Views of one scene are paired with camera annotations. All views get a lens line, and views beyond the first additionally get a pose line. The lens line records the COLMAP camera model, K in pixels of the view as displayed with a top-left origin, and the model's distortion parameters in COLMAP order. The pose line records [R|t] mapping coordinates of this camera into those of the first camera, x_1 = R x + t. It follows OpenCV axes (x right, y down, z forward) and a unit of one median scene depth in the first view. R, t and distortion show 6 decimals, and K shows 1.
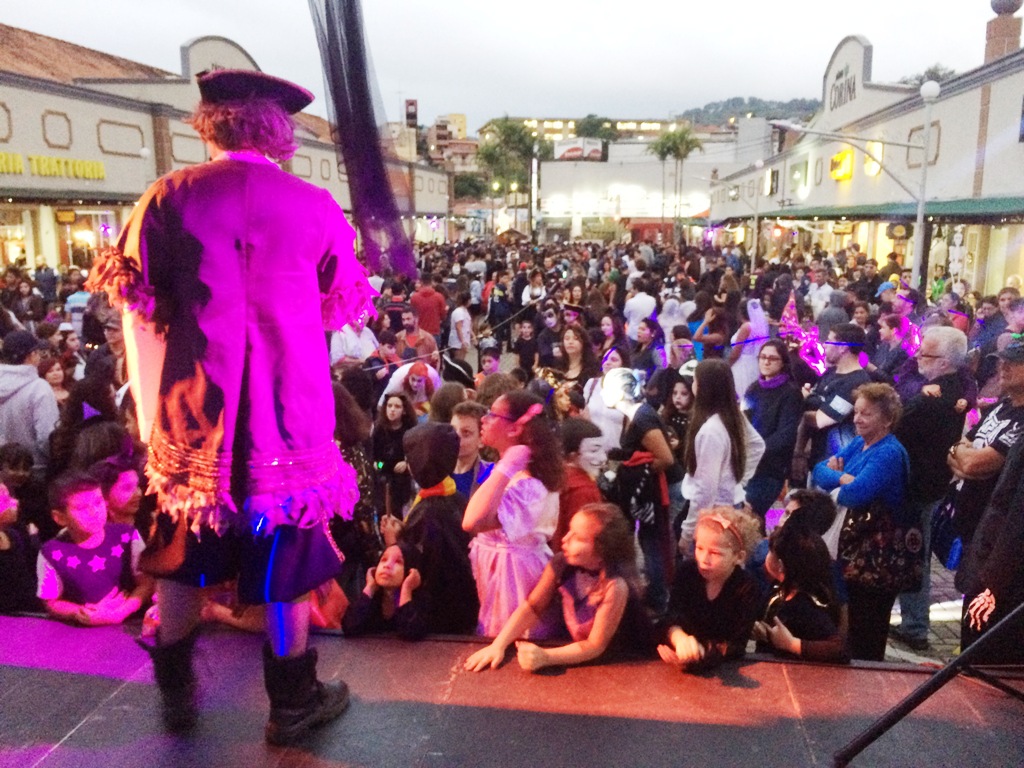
lens RADIAL K [[892.6, 0, 518.7], [0, 892.6, 391.3], [0, 0, 1]] dist [0.078952, -0.123929]
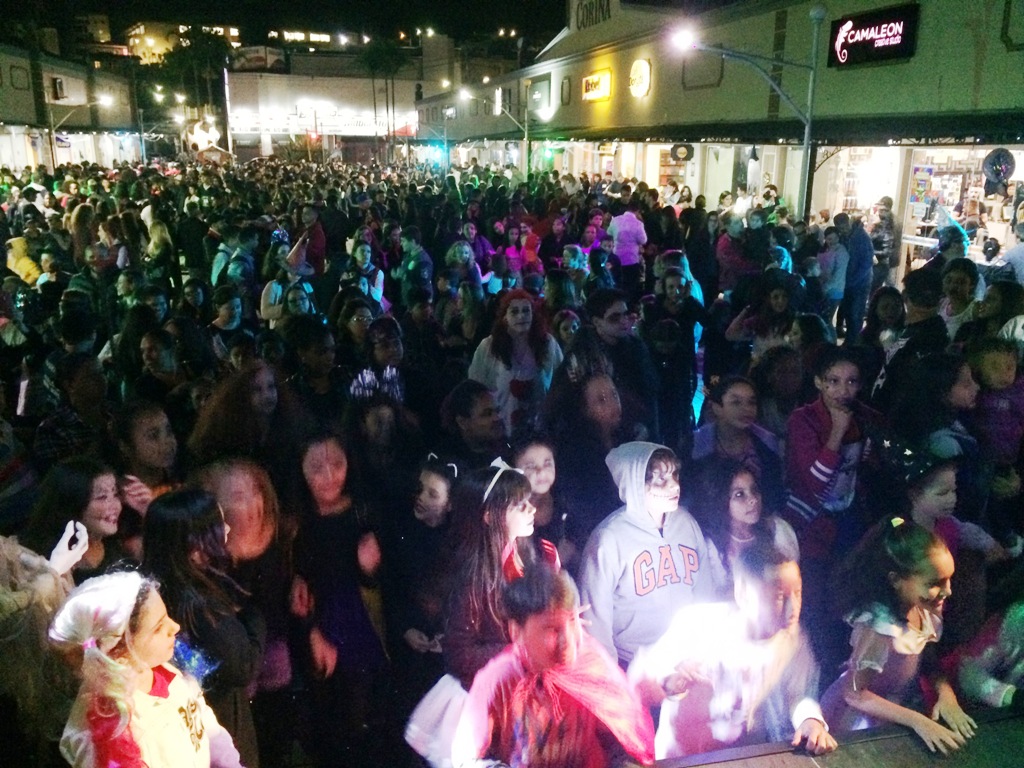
lens RADIAL K [[892.6, 0, 515.2], [0, 892.6, 382.5], [0, 0, 1]] dist [0.078952, -0.123929]
pose [[0.936204, -0.087922, 0.340283, -0.106416], [0.061599, 0.994265, 0.087423, -0.013066], [-0.346018, -0.060885, 0.936250, 0.064544]]
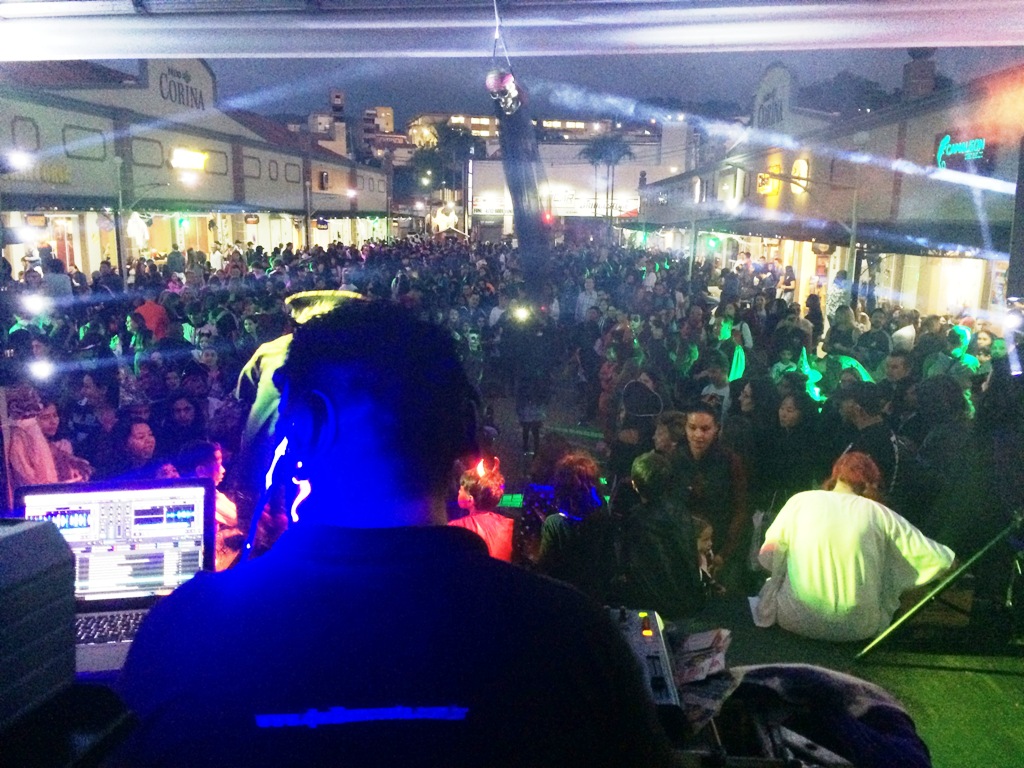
lens RADIAL K [[892.6, 0, 515.2], [0, 892.6, 388.6], [0, 0, 1]] dist [0.078952, -0.123929]
pose [[0.996560, 0.000451, 0.082872, -0.037036], [-0.000845, 0.999988, 0.004724, -0.006930], [-0.082869, -0.004778, 0.996549, -0.055192]]
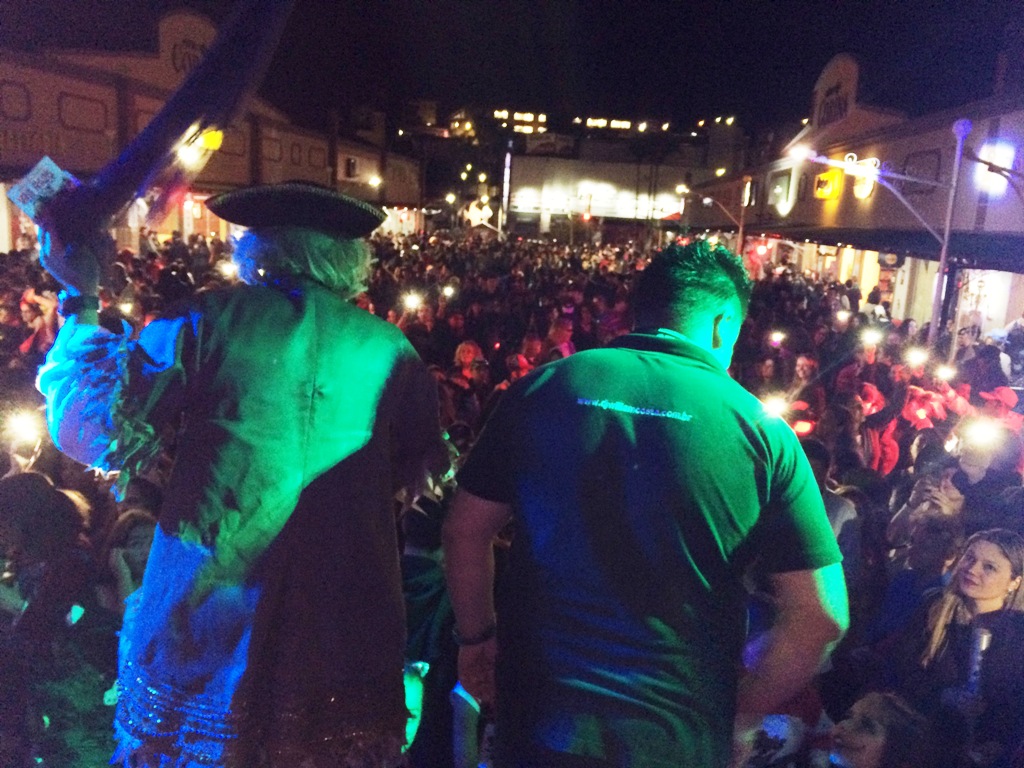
lens RADIAL K [[892.6, 0, 509.1], [0, 892.6, 383.6], [0, 0, 1]] dist [0.078952, -0.123929]
pose [[0.998008, 0.049186, 0.039508, -0.017409], [-0.049320, 0.998780, 0.002423, -0.020049], [-0.039340, -0.004367, 0.999216, 0.033914]]
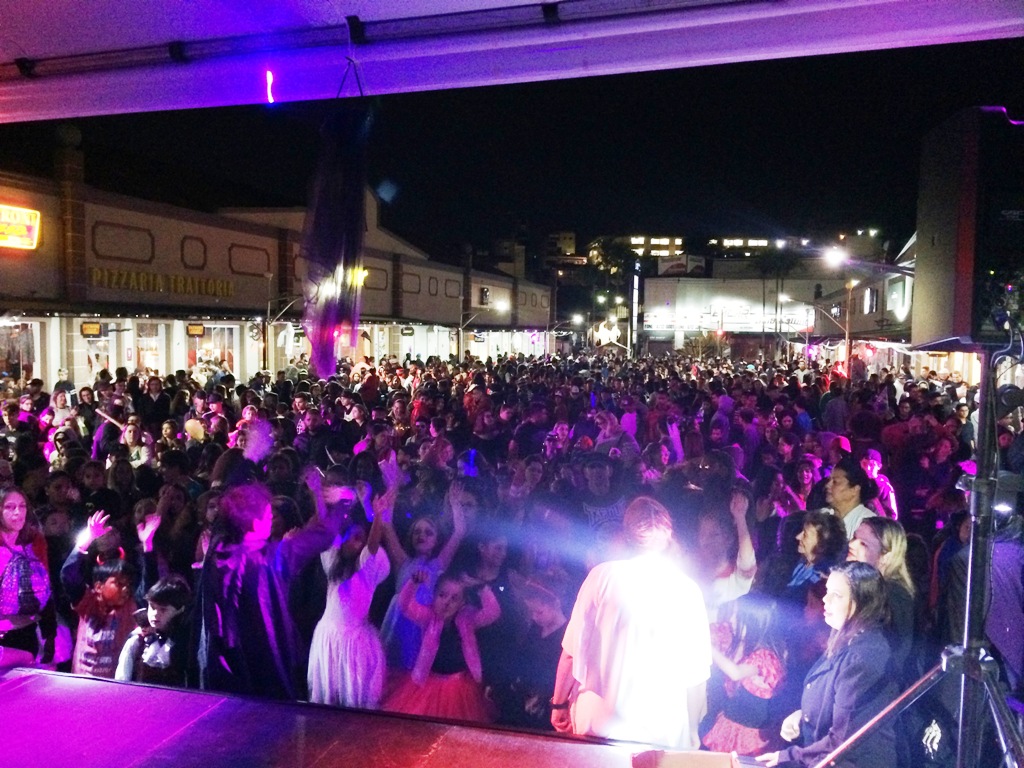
lens RADIAL K [[892.6, 0, 514.8], [0, 892.6, 387.2], [0, 0, 1]] dist [0.078952, -0.123929]
pose [[0.992150, 0.021165, -0.123253, 0.020520], [-0.036445, 0.991728, -0.123075, -0.001627], [0.119629, 0.126601, 0.984714, -0.025071]]
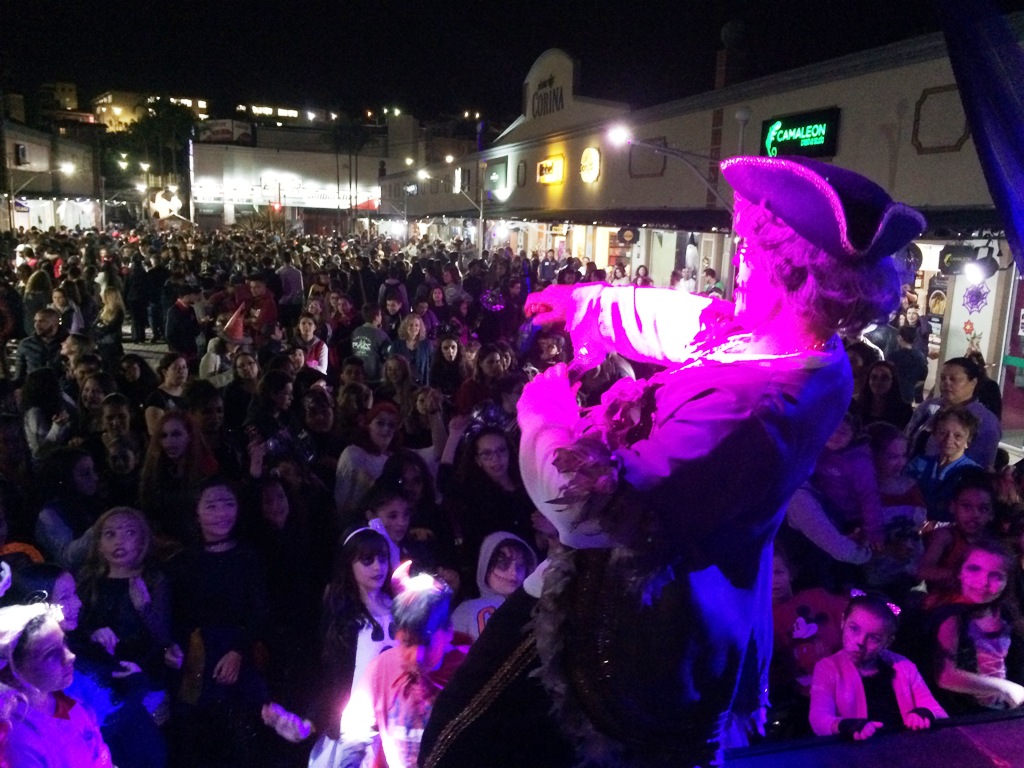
lens RADIAL K [[892.6, 0, 520.8], [0, 892.6, 374.9], [0, 0, 1]] dist [0.078952, -0.123929]
pose [[0.918545, -0.038634, 0.393425, -0.103127], [0.041386, 0.999142, 0.001490, -0.013122], [-0.393145, 0.014914, 0.919356, 0.047122]]
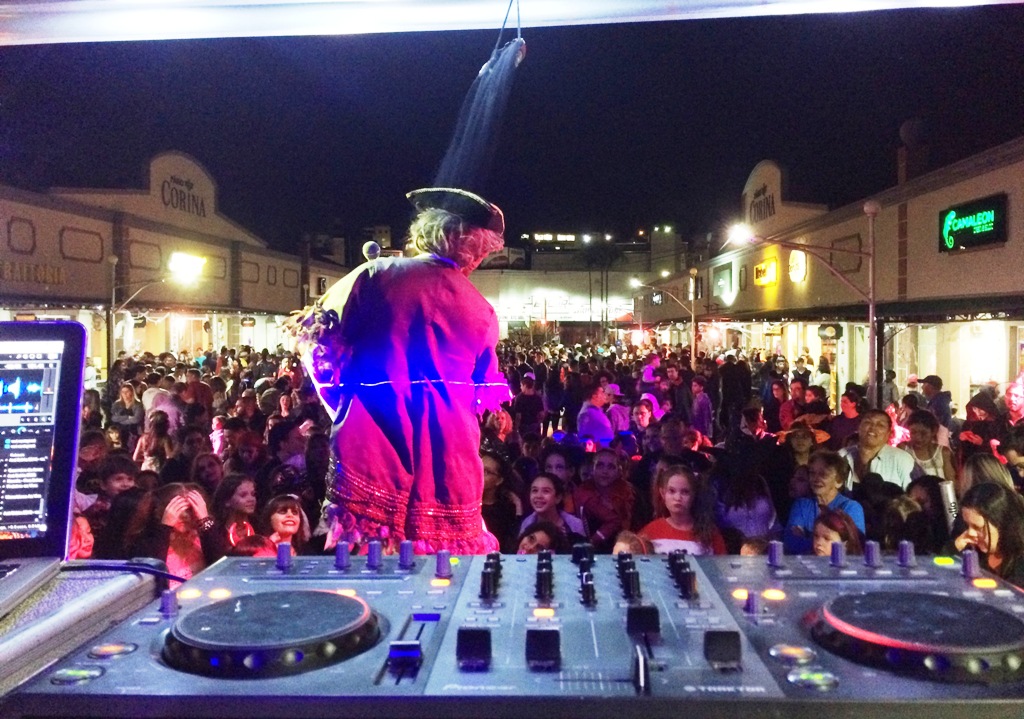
lens RADIAL K [[893.2, 0, 514.6], [0, 893.2, 333.8], [0, 0, 1]] dist [0.055458, -0.060652]
pose [[0.996131, -0.002912, 0.087831, -0.040440], [0.018523, 0.983953, -0.177464, 0.007712], [-0.085905, 0.178405, 0.980200, -0.020425]]
